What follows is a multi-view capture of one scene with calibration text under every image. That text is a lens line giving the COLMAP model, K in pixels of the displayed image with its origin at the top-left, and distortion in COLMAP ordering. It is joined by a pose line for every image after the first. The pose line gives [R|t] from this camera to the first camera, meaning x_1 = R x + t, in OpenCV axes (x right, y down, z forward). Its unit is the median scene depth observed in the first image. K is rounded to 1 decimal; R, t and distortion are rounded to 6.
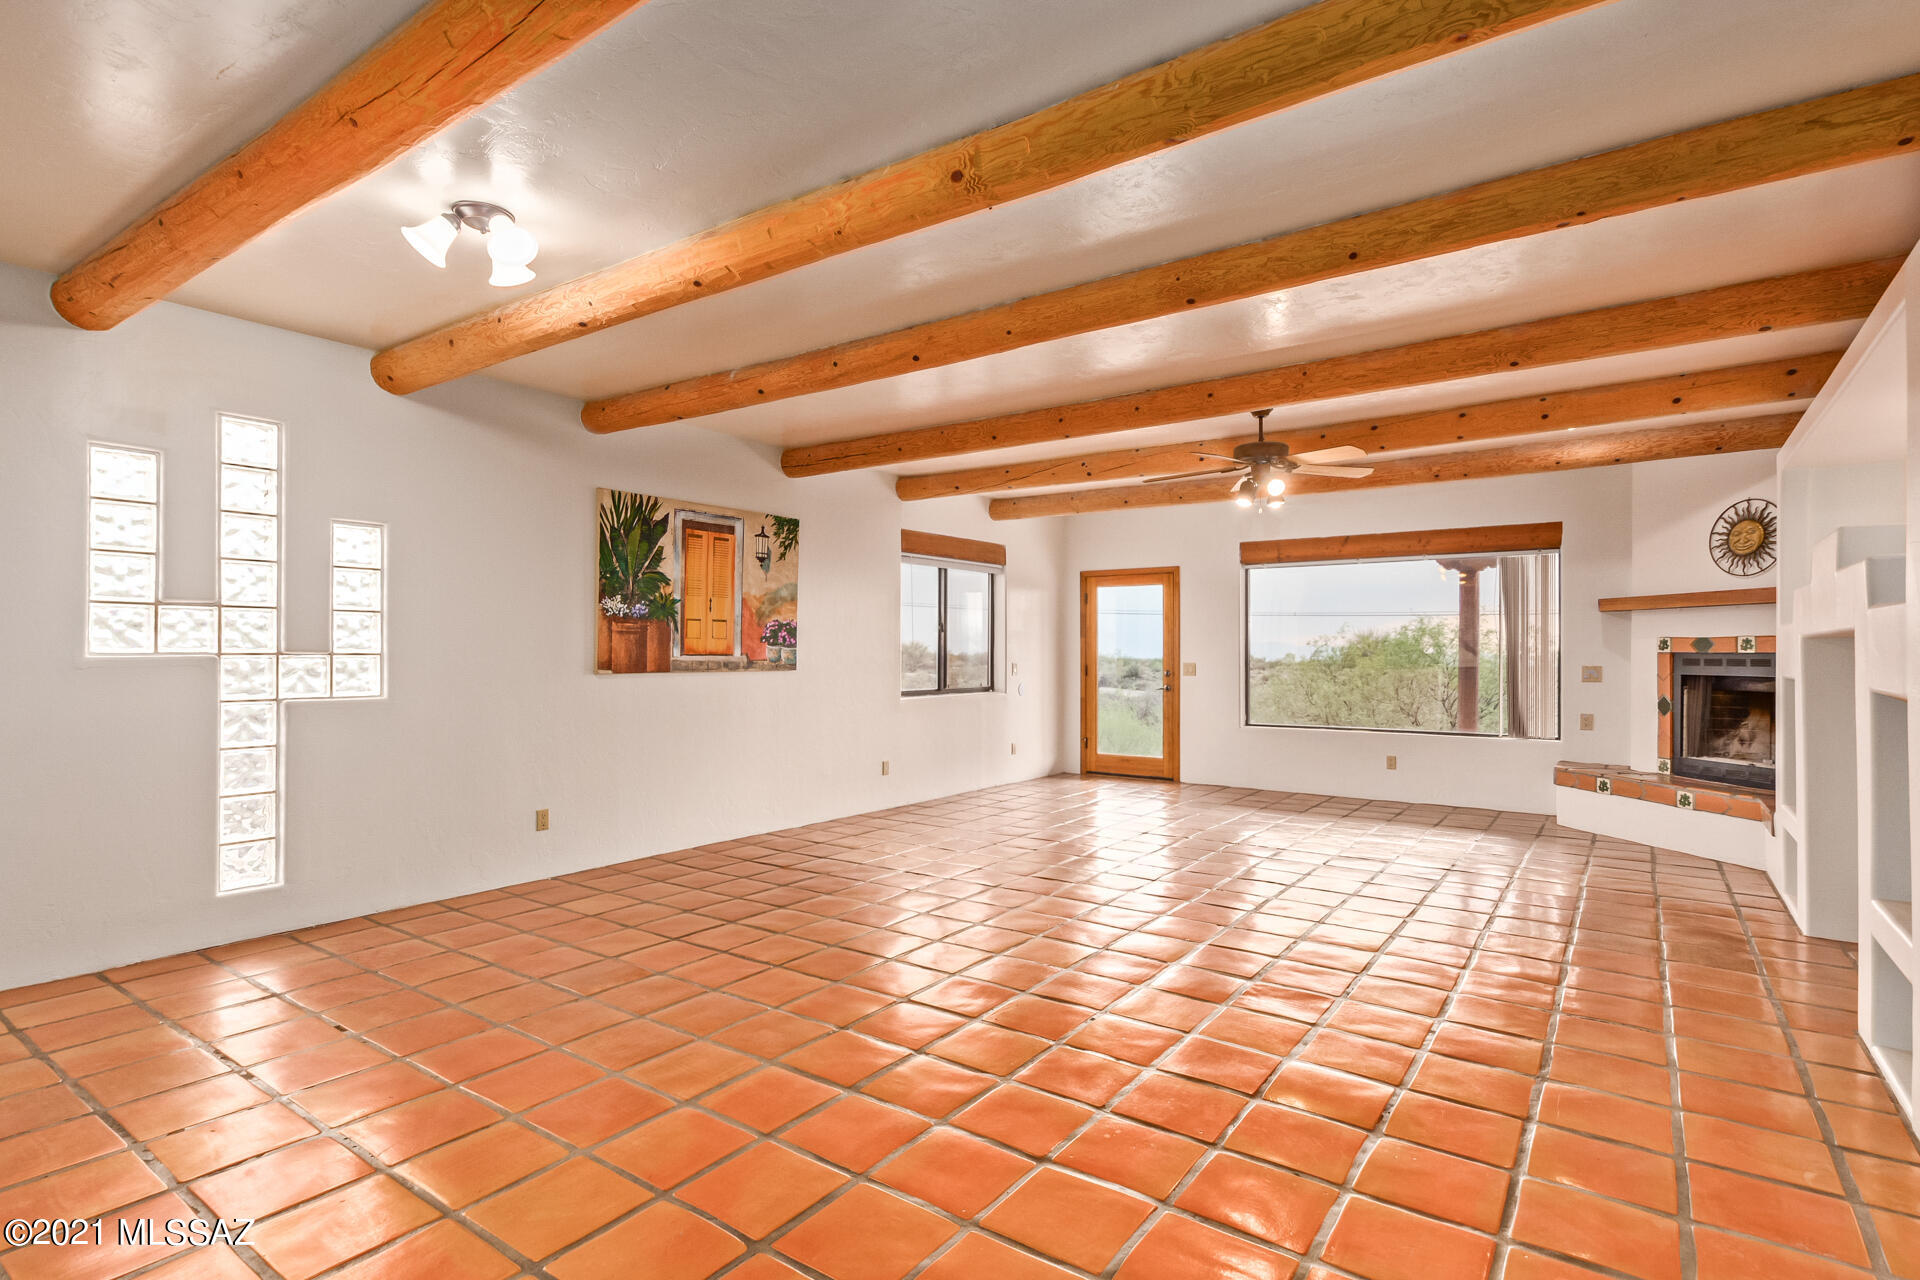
lens RADIAL K [[903.1, 0, 986.5], [0, 903.1, 648.7], [0, 0, 1]] dist [0.000536, -0.000747]
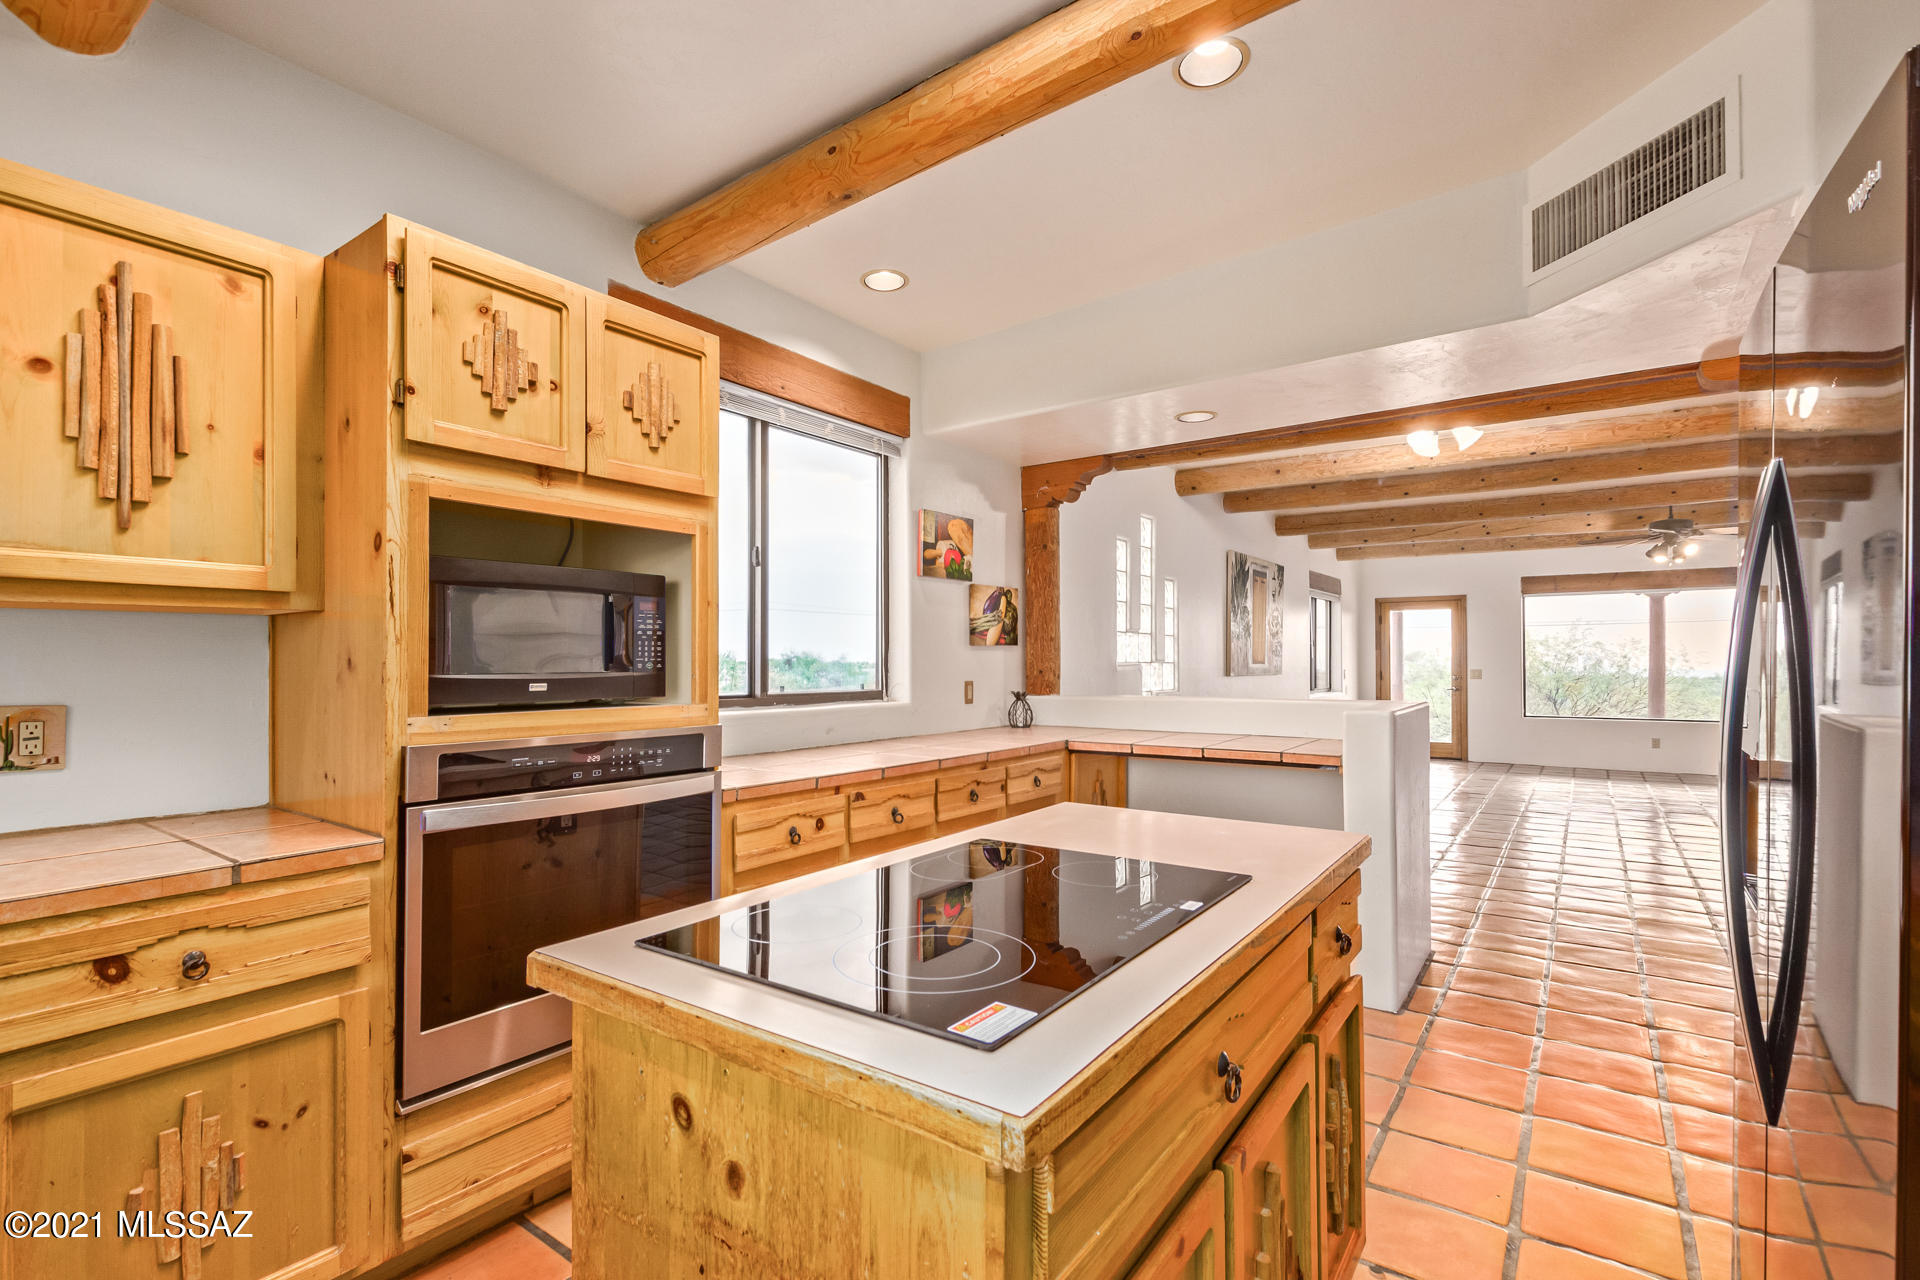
lens RADIAL K [[835.9, 0, 982.8], [0, 835.9, 665.4], [0, 0, 1]] dist [-0.006956, 0.000233]
pose [[0.999792, -0.004315, -0.019911, -1.029218], [0.004443, 0.999970, 0.006386, 0.000494], [0.019883, -0.006473, 0.999781, -0.498527]]
